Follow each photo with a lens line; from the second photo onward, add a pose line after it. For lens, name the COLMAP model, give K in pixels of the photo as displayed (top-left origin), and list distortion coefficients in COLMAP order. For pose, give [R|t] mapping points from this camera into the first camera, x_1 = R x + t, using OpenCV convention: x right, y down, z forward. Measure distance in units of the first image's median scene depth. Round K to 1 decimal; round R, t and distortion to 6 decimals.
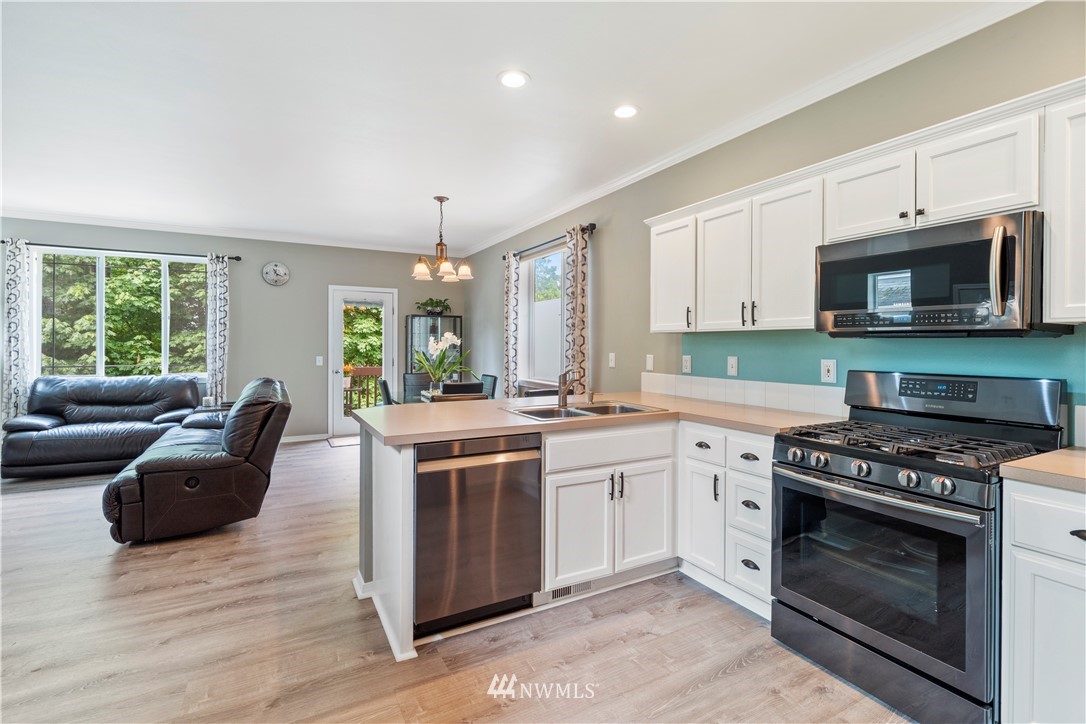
lens RADIAL K [[497.0, 0, 531.6], [0, 497.0, 344.8], [0, 0, 1]] dist [0.004418, 0.000444]
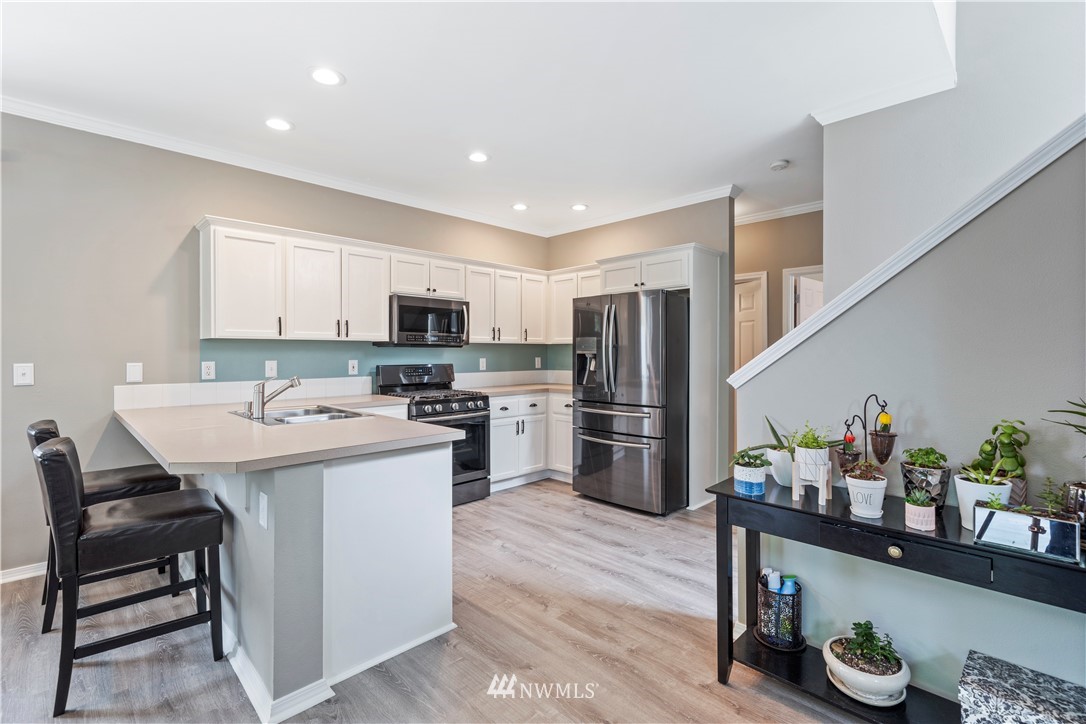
lens RADIAL K [[497.0, 0, 542.5], [0, 497.0, 358.2], [0, 0, 1]] dist [0.004418, 0.000444]
pose [[-0.287950, -0.001577, 0.957644, -1.239328], [0.007534, 0.999964, 0.003912, 0.023790], [-0.957616, 0.008342, -0.287928, 1.001677]]
